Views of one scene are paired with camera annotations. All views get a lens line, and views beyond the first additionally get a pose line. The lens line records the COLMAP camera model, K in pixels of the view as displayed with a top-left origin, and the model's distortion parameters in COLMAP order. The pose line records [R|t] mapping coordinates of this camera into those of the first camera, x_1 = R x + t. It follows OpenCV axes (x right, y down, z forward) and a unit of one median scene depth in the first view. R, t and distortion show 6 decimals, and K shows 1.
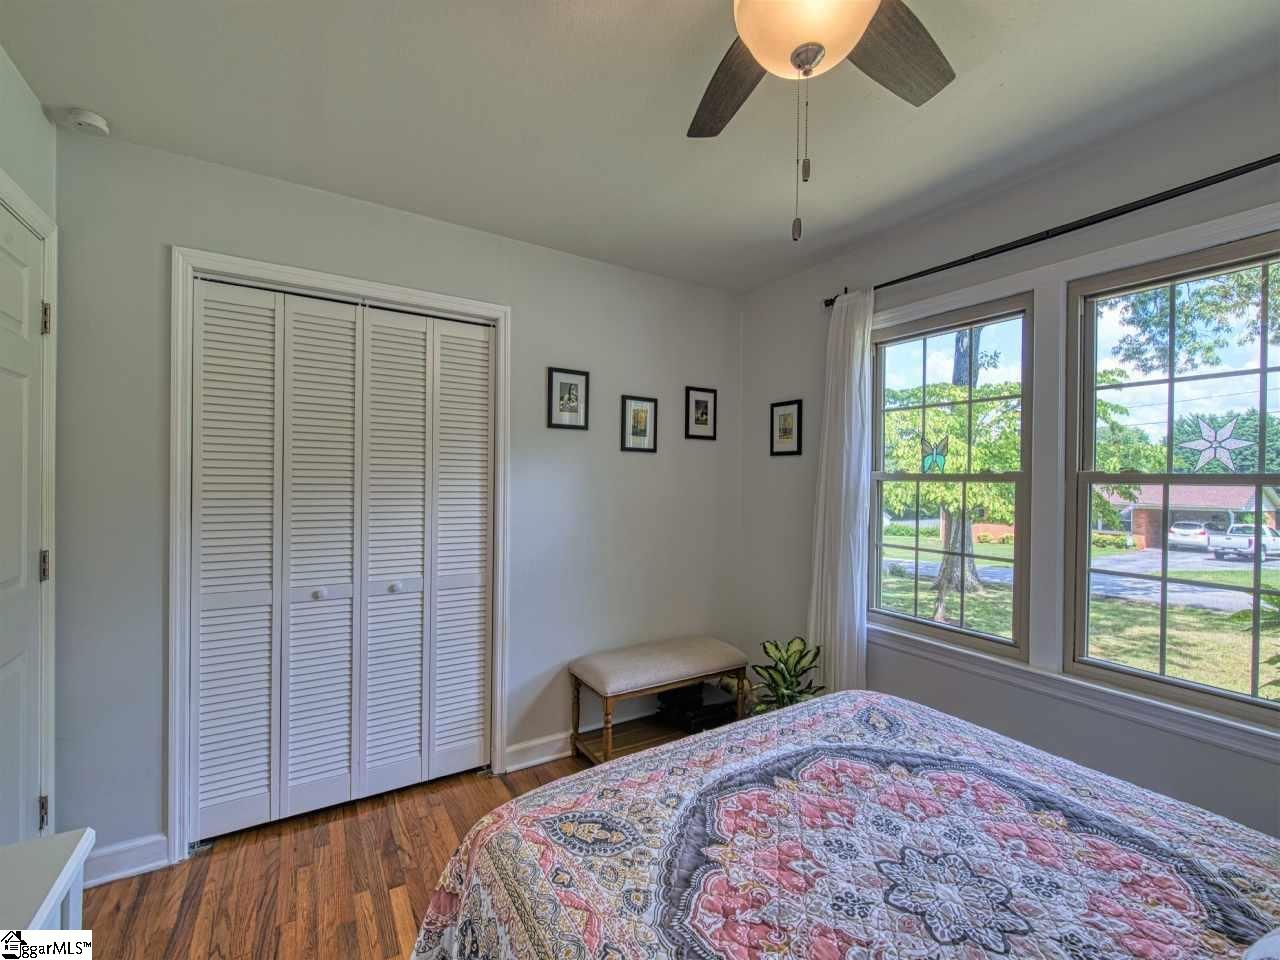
lens RADIAL K [[551.7, 0, 646.4], [0, 551.7, 482.9], [0, 0, 1]] dist [0.001427, -0.000131]
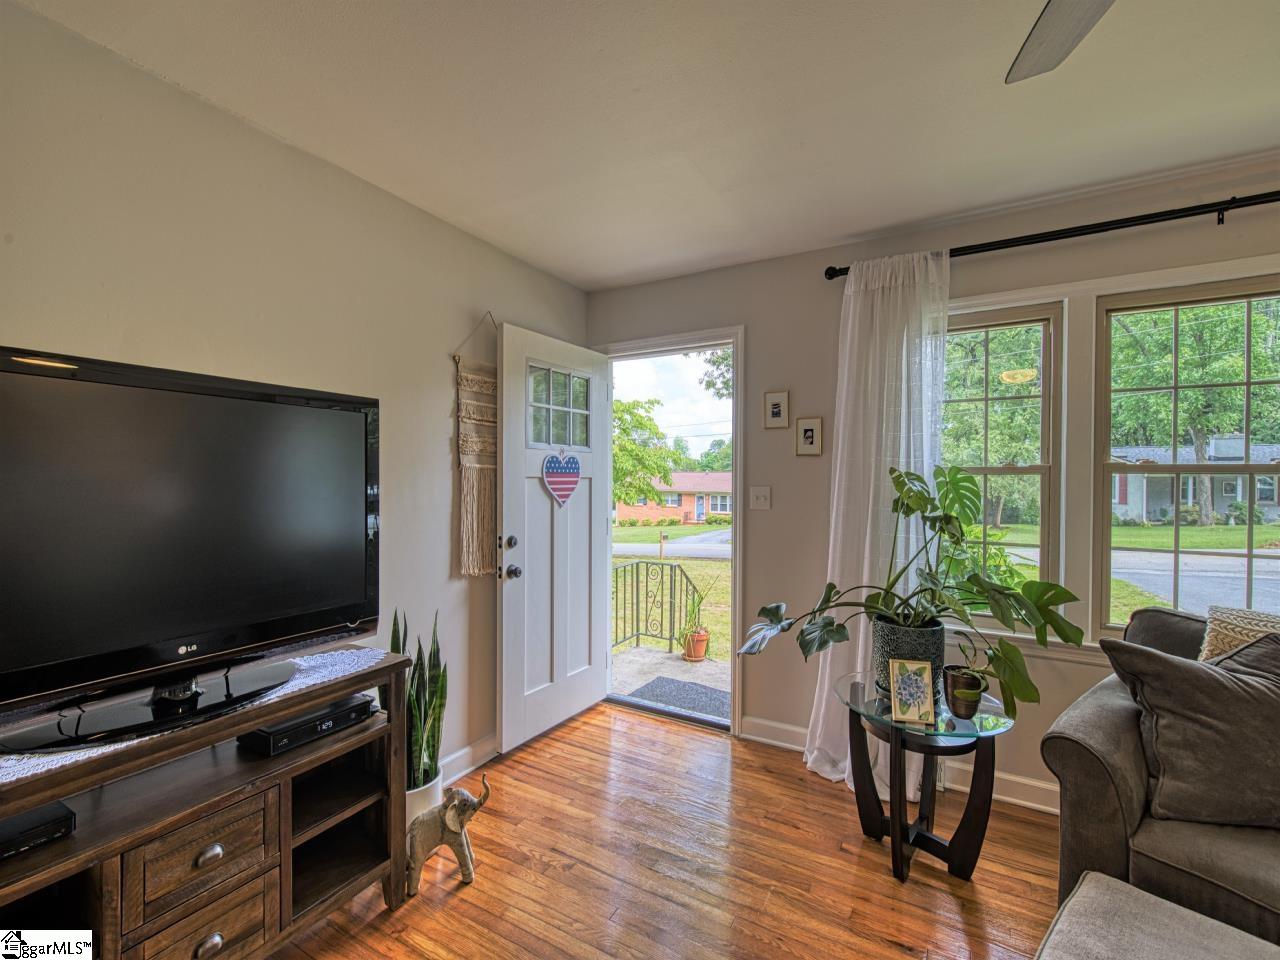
lens RADIAL K [[556.3, 0, 640.0], [0, 556.3, 480.0], [0, 0, 1]] dist [-0.000072, 0.000518]
pose [[0.883385, -0.013424, 0.468456, -0.927720], [0.010429, 0.999905, 0.008986, -0.011463], [-0.468533, -0.003053, 0.883441, 0.659037]]
